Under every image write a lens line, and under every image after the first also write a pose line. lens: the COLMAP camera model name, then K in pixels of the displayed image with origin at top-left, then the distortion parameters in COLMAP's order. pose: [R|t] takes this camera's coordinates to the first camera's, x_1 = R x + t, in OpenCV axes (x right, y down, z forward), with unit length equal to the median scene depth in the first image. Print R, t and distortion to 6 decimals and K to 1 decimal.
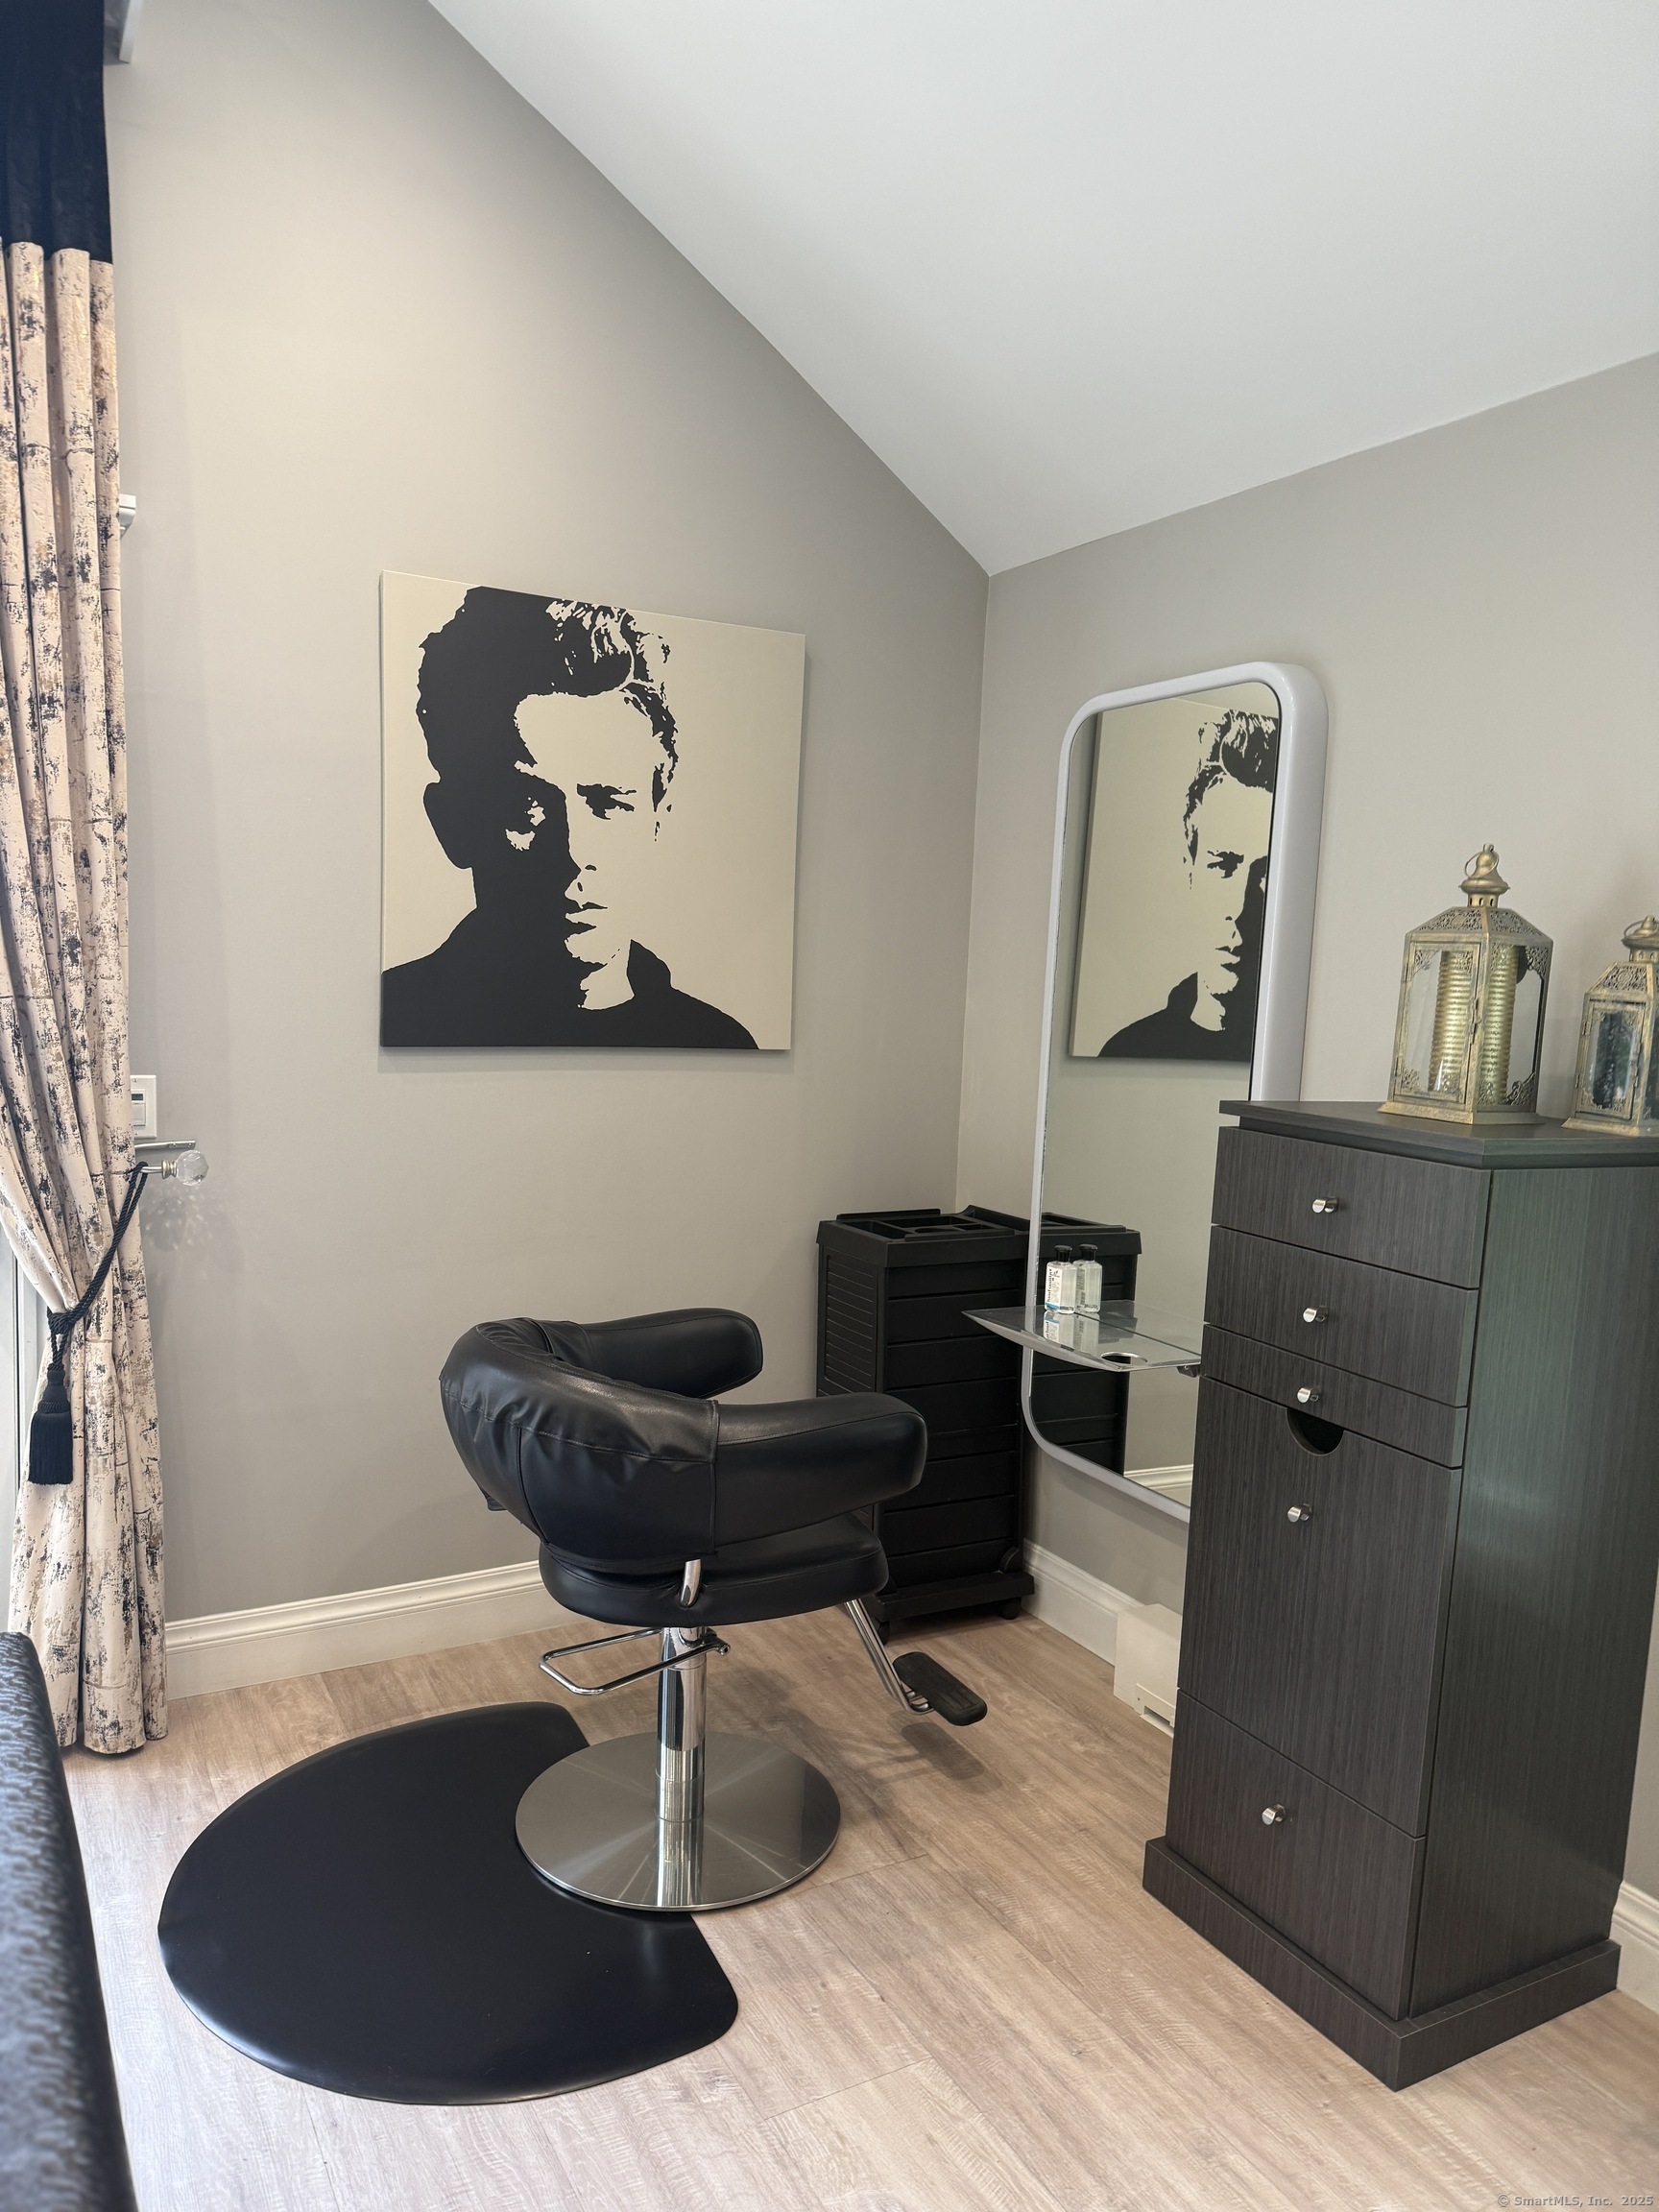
lens RADIAL K [[1551.0, 0, 818.8], [0, 1551.0, 1115.8], [0, 0, 1]] dist [0.032646, -0.043527]
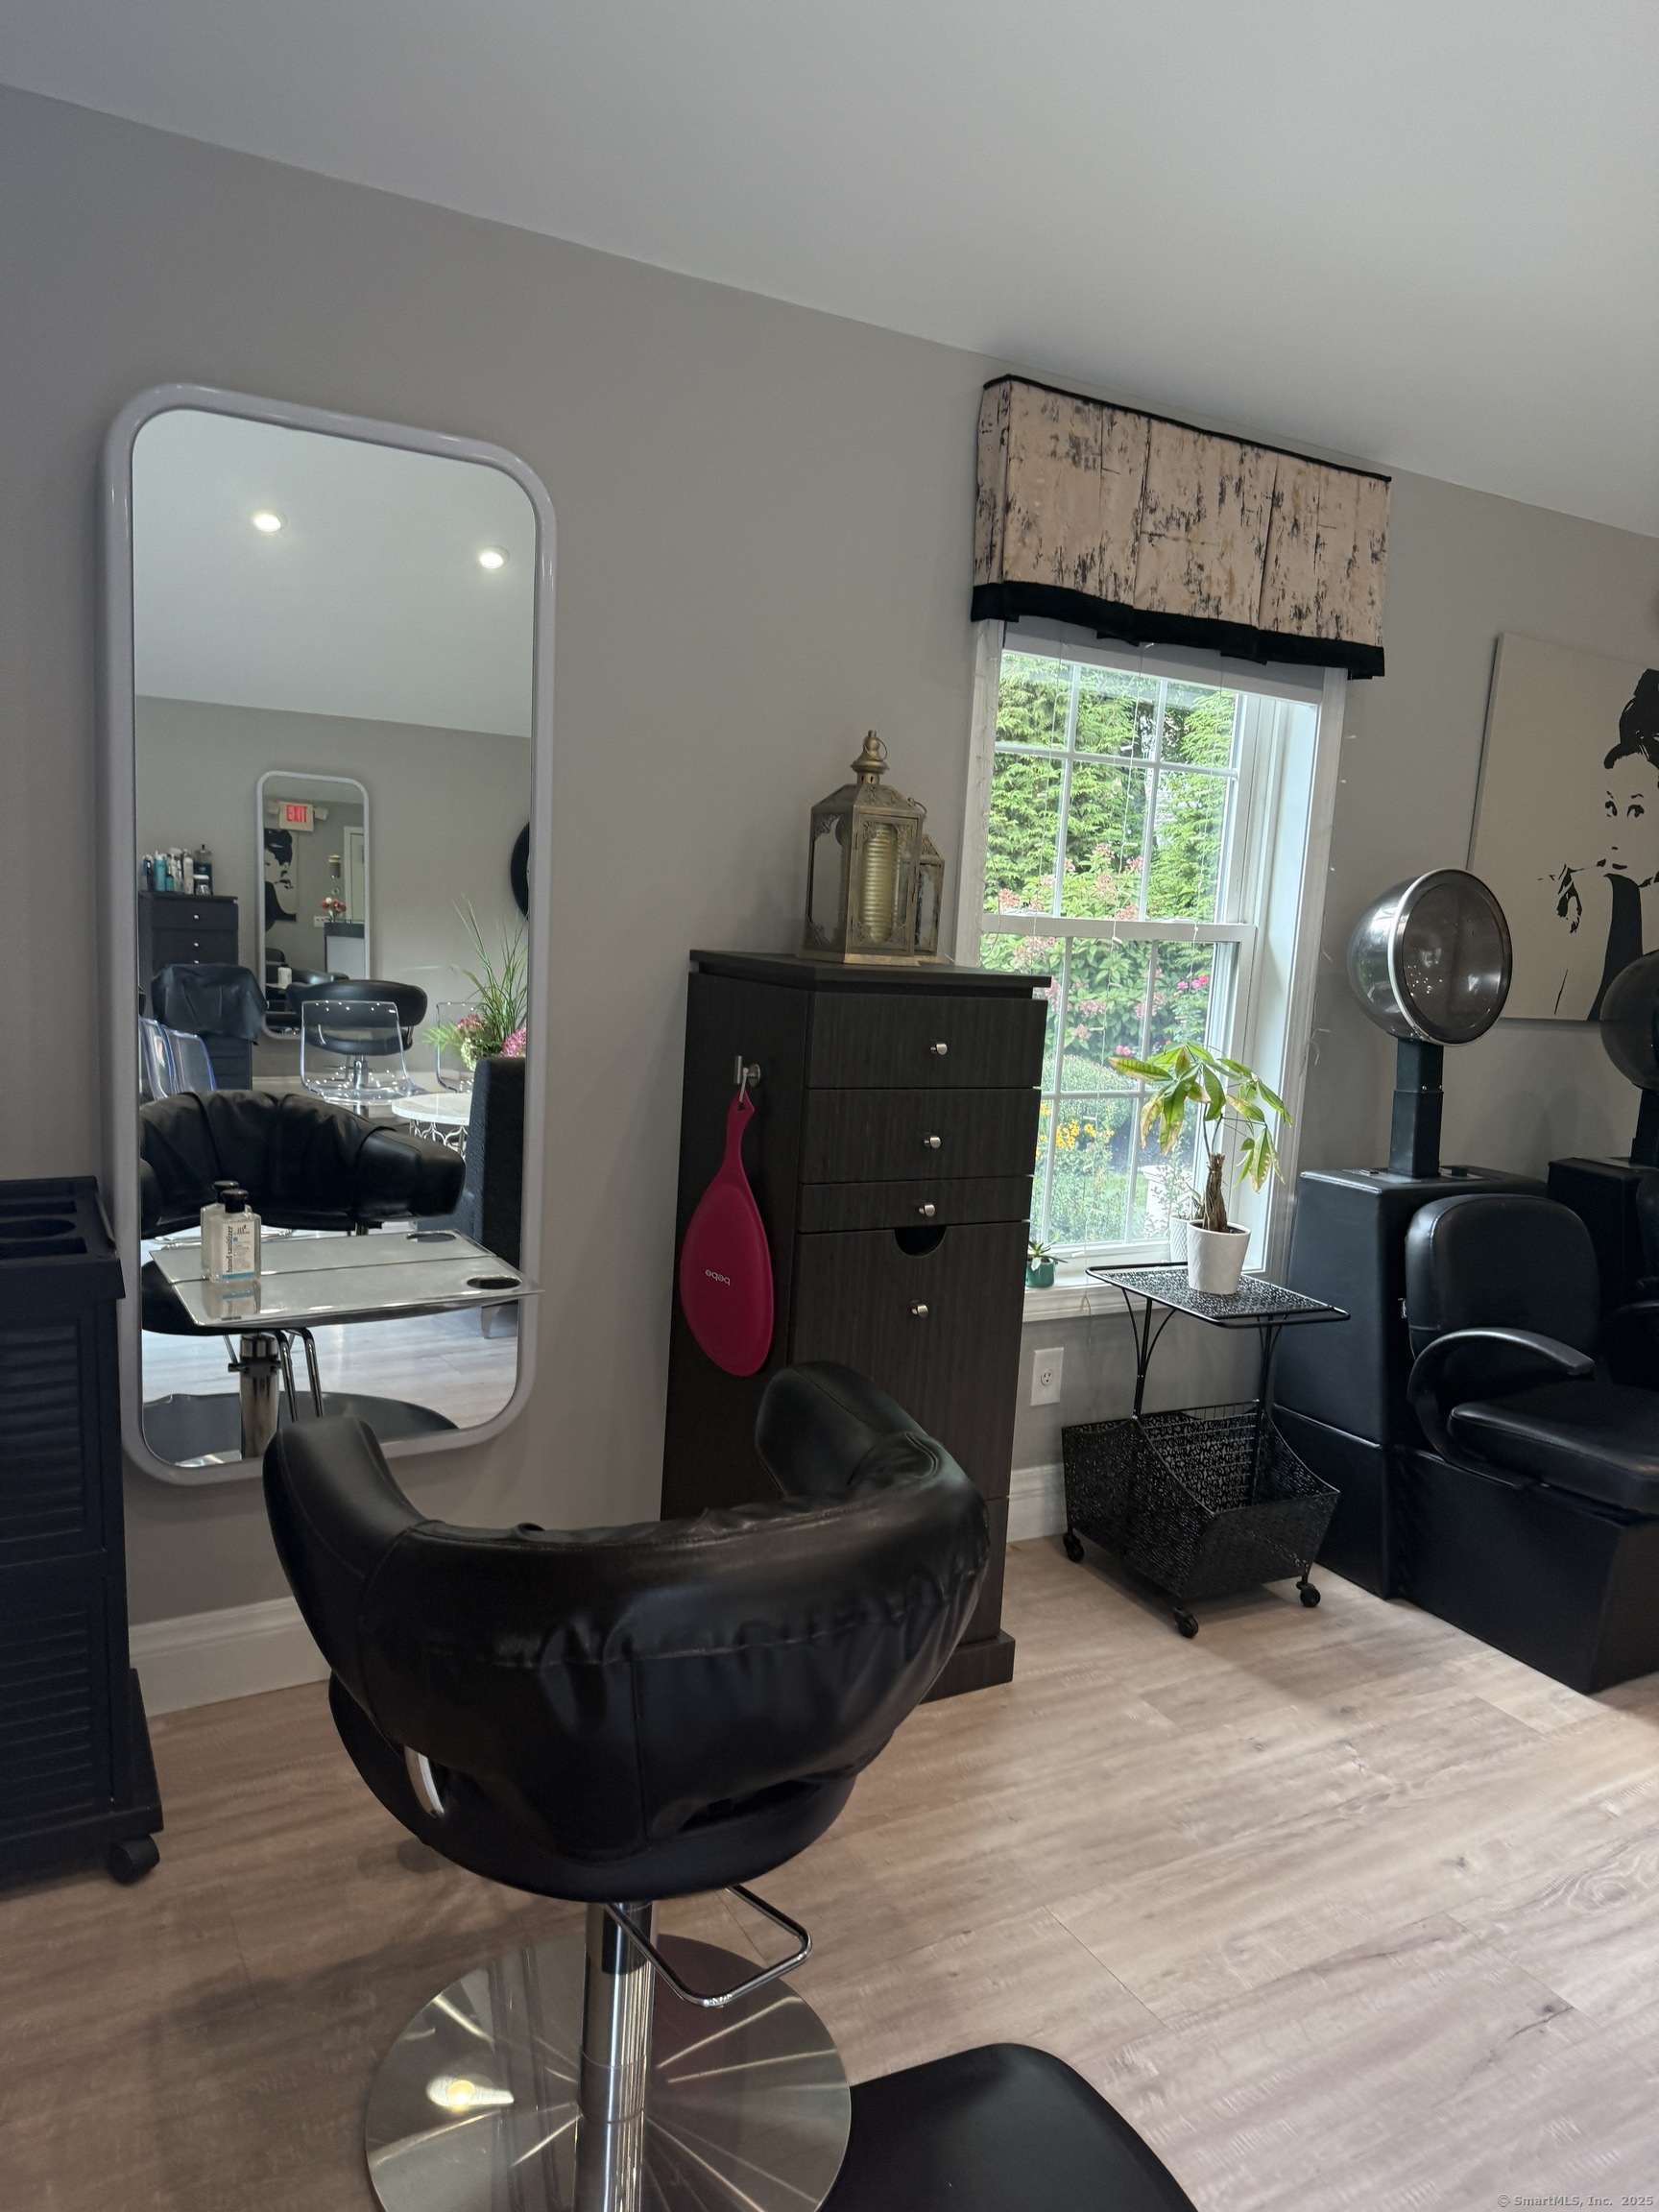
lens RADIAL K [[1551.0, 0, 816.0], [0, 1551.0, 1124.4], [0, 0, 1]] dist [0.032646, -0.043527]
pose [[-0.014071, -0.206043, 0.978442, -0.635758], [0.030694, 0.977989, 0.206388, -0.101656], [-0.999430, 0.032936, -0.007437, 0.857685]]
